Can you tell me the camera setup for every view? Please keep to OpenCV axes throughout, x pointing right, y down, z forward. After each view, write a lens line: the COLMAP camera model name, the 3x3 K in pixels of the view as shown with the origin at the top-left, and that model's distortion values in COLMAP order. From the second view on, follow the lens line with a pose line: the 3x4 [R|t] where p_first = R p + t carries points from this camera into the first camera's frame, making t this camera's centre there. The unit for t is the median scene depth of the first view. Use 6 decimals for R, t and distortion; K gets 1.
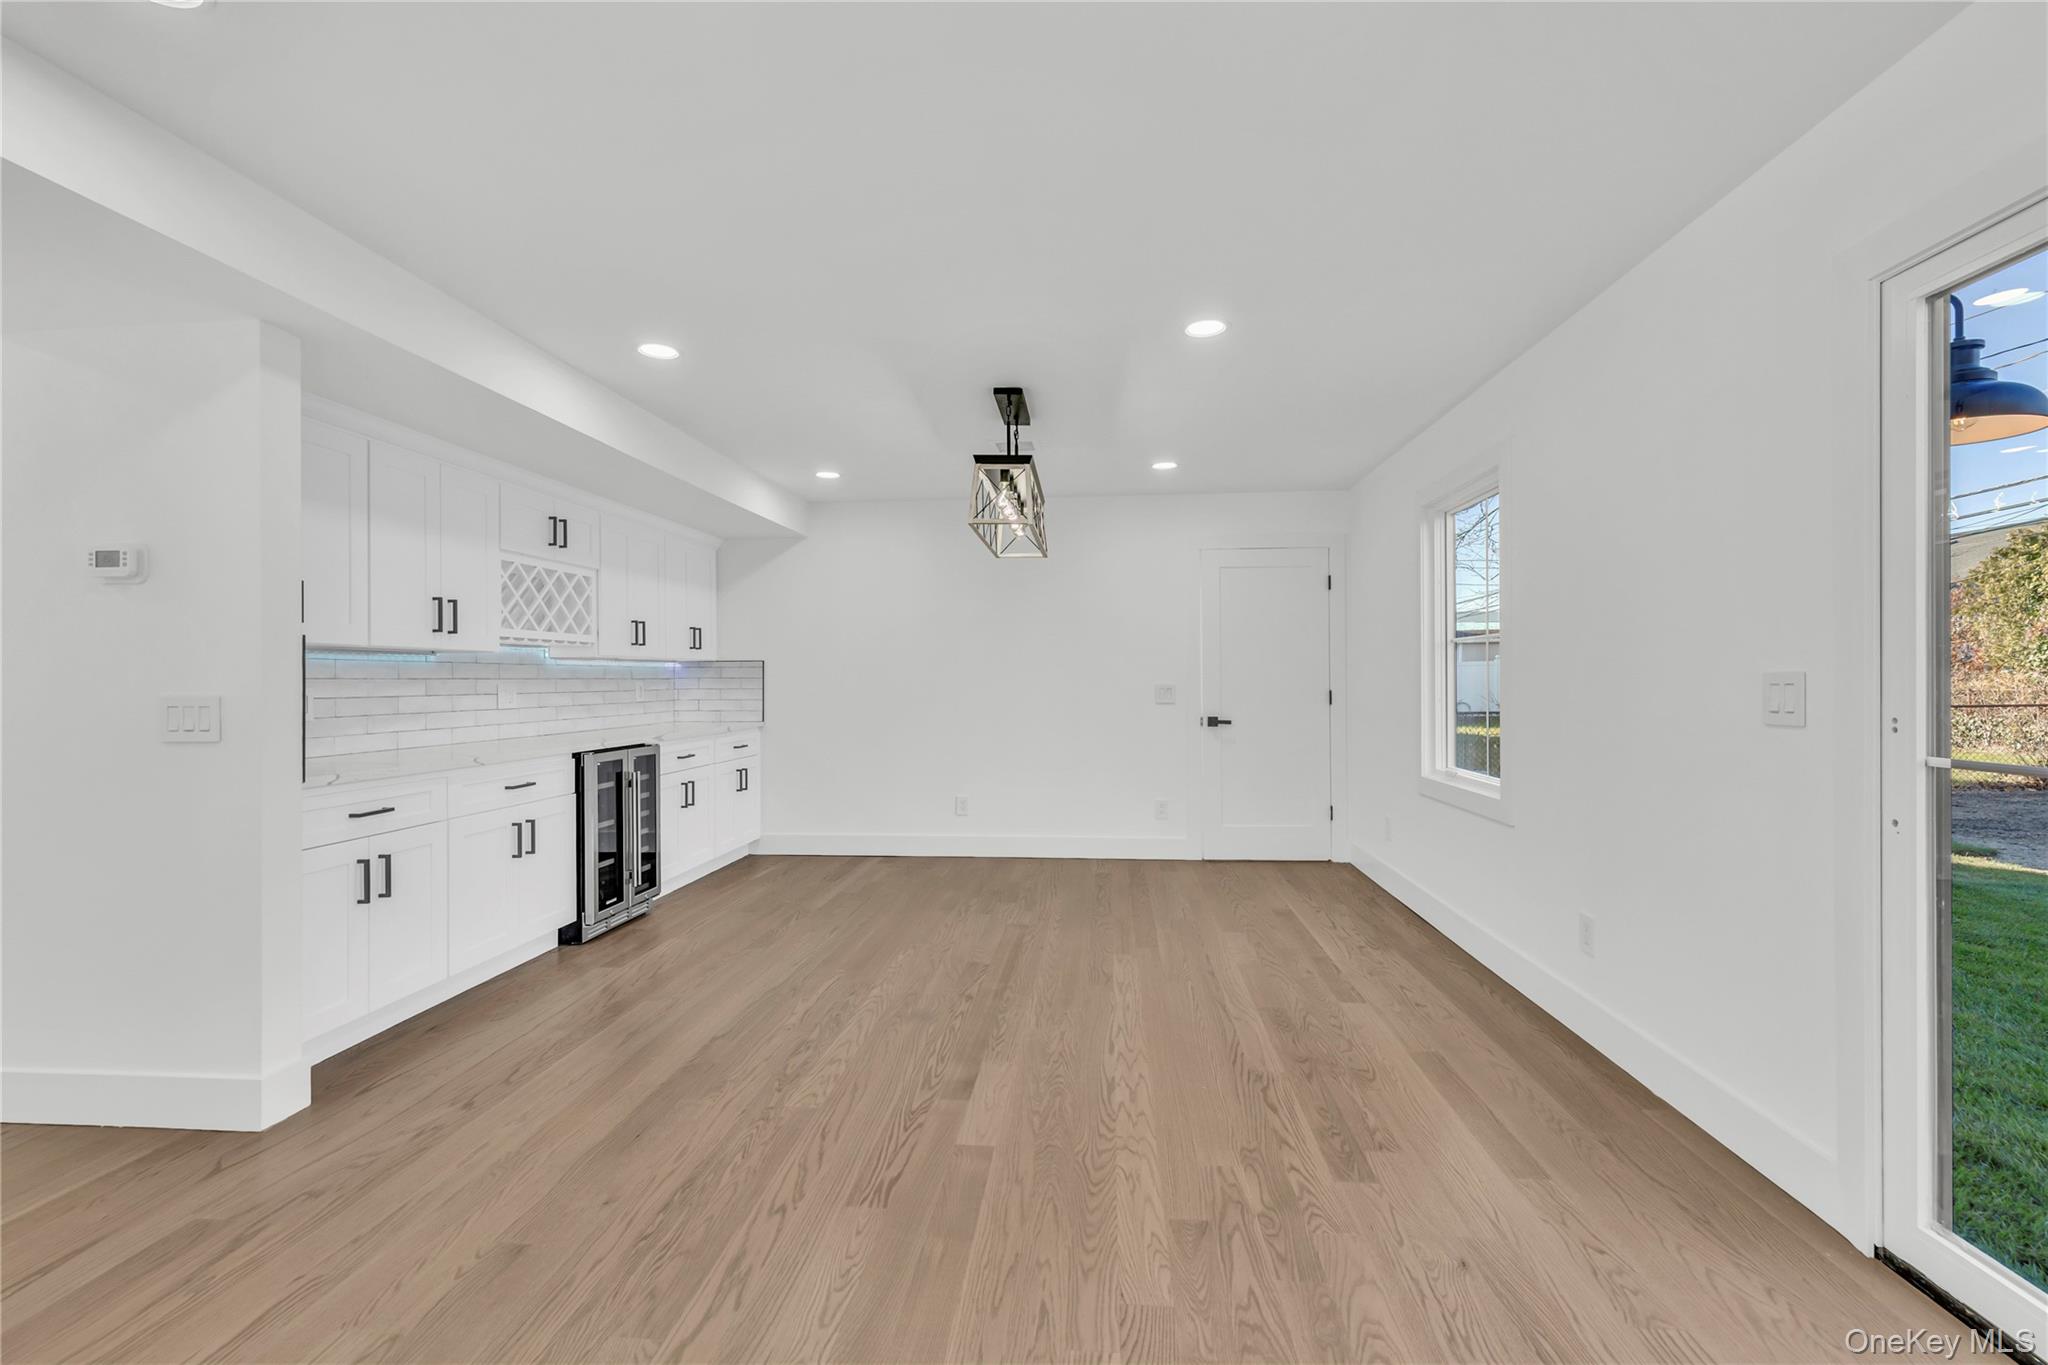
lens RADIAL K [[897.0, 0, 1015.4], [0, 897.0, 682.9], [0, 0, 1]] dist [-0.003277, -0.000093]
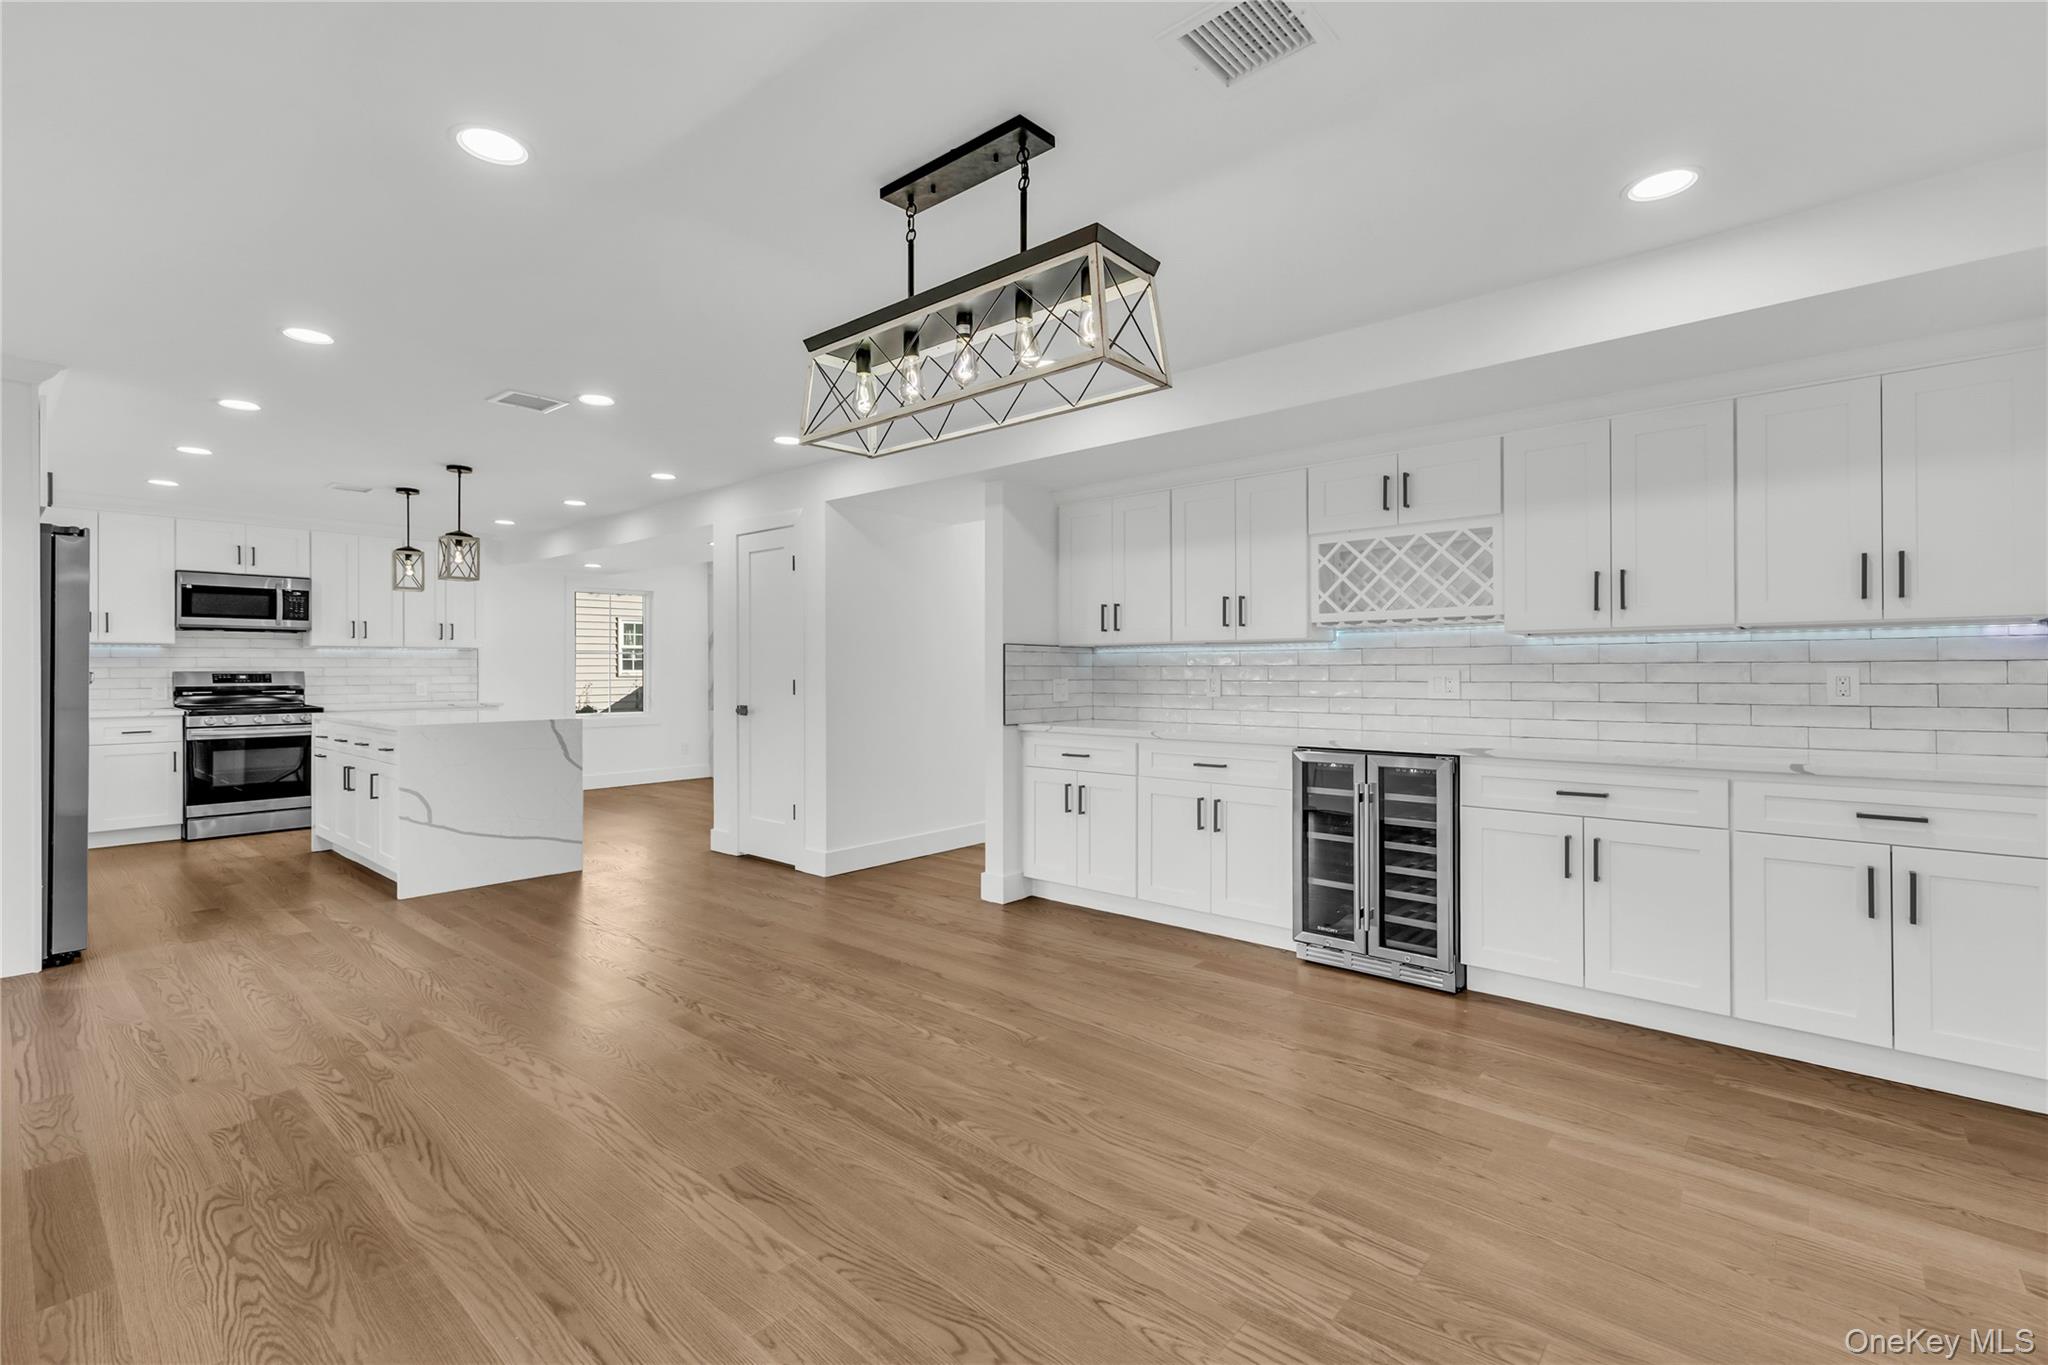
lens RADIAL K [[931.9, 0, 1073.1], [0, 931.9, 667.4], [0, 0, 1]] dist [0.002080, 0.000526]
pose [[-0.563103, 0.003158, -0.826381, 0.426132], [0.002814, 0.999994, 0.001904, -0.005279], [0.826382, -0.001253, -0.563109, 1.362419]]
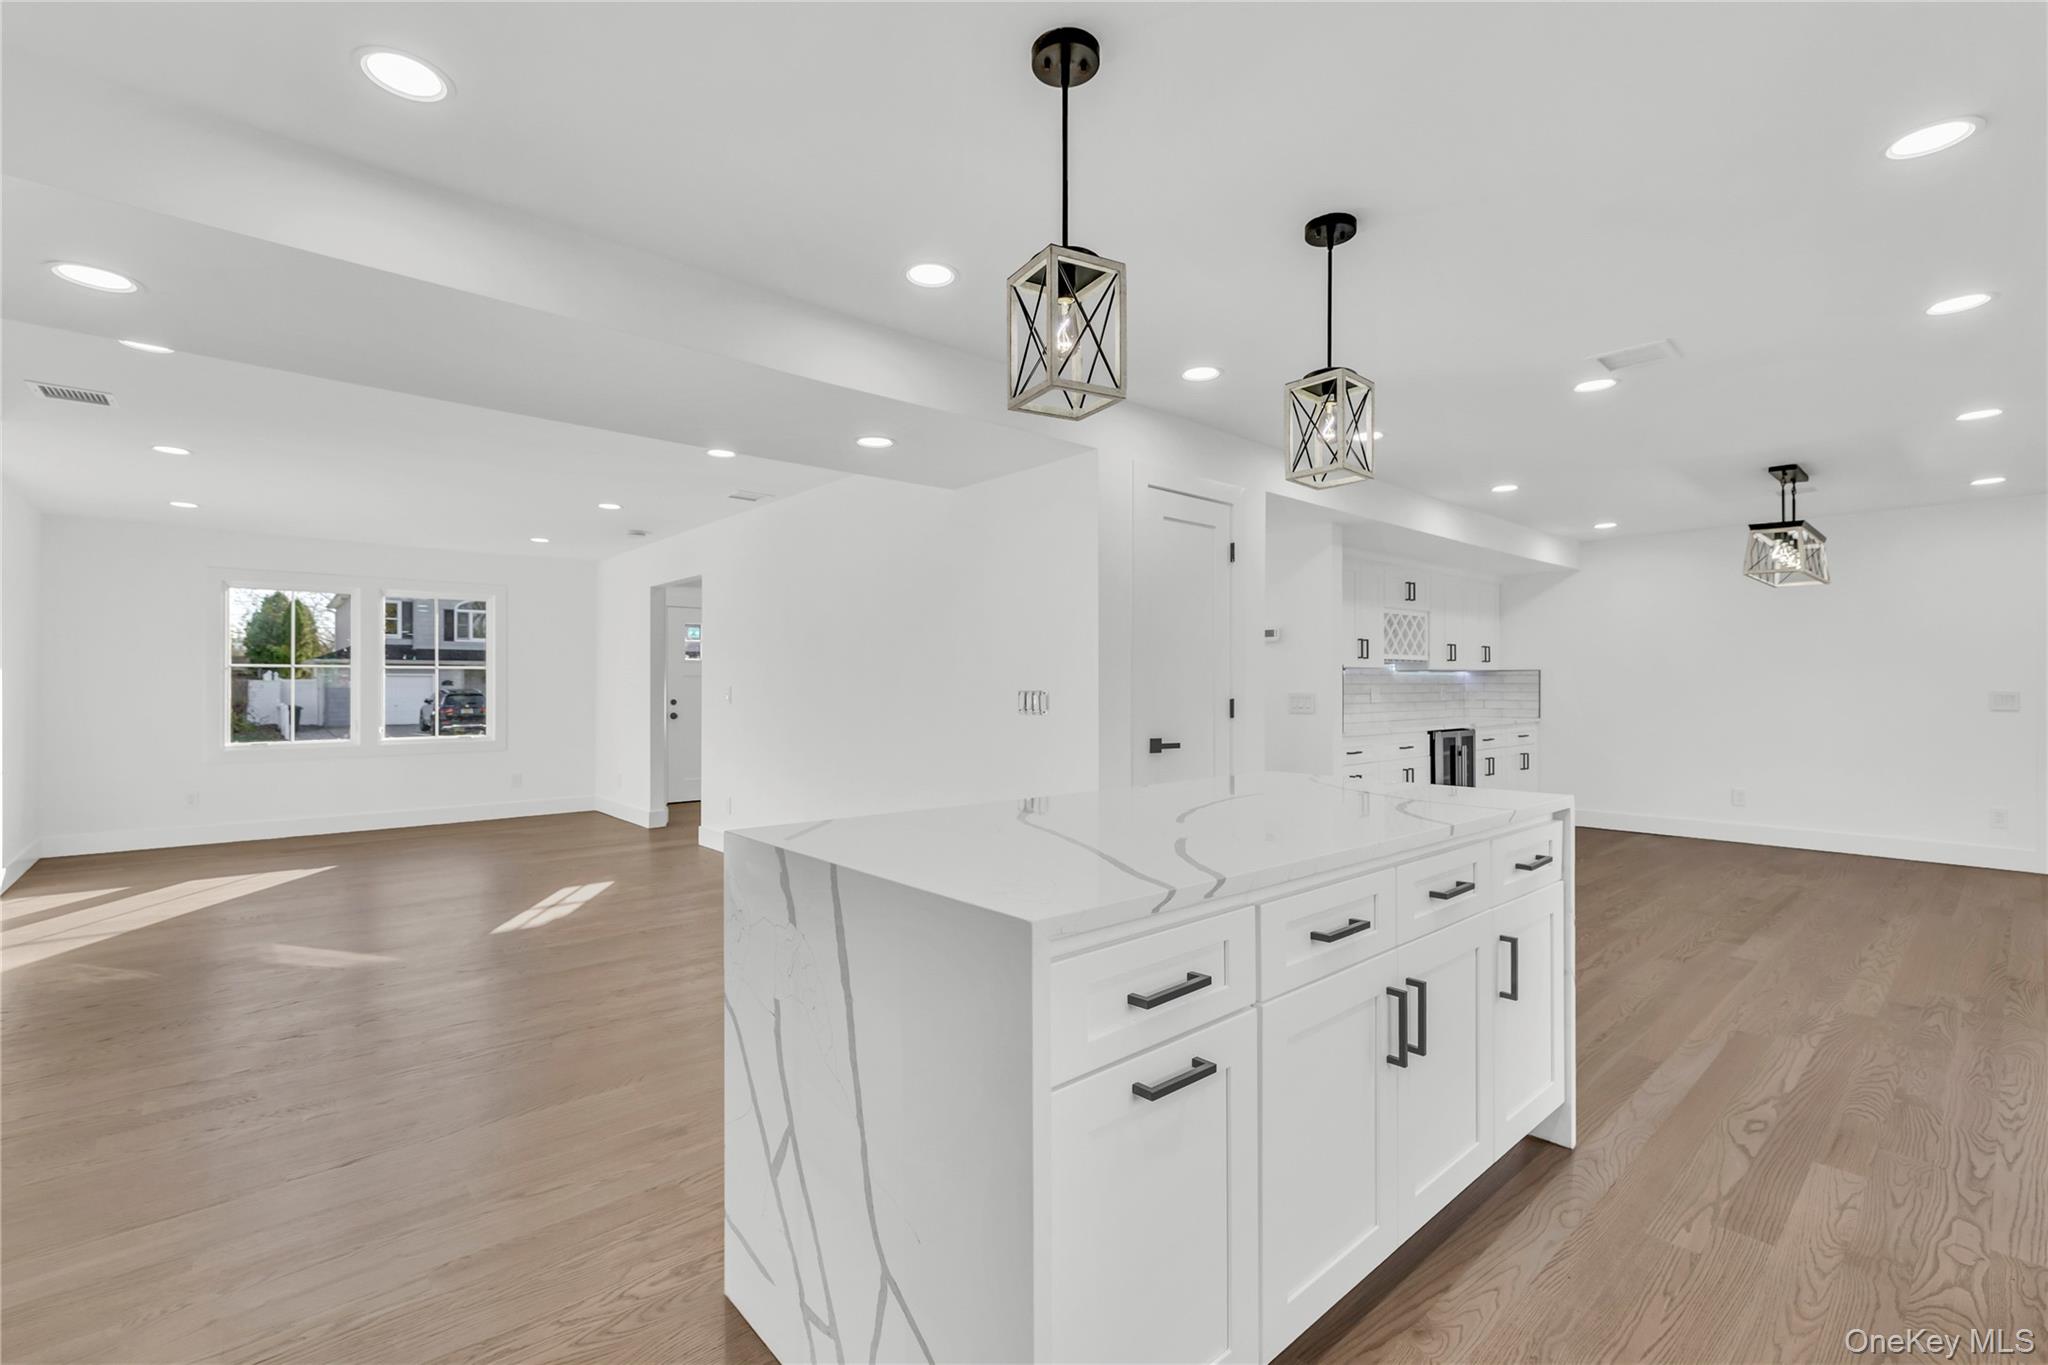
lens RADIAL K [[897.0, 0, 1015.4], [0, 897.0, 682.9], [0, 0, 1]] dist [-0.003277, -0.000093]
pose [[0.736291, 0.001880, -0.676663, 0.048507], [-0.004616, 0.999987, -0.002243, -0.000681], [0.676650, 0.004775, 0.736290, -0.689236]]
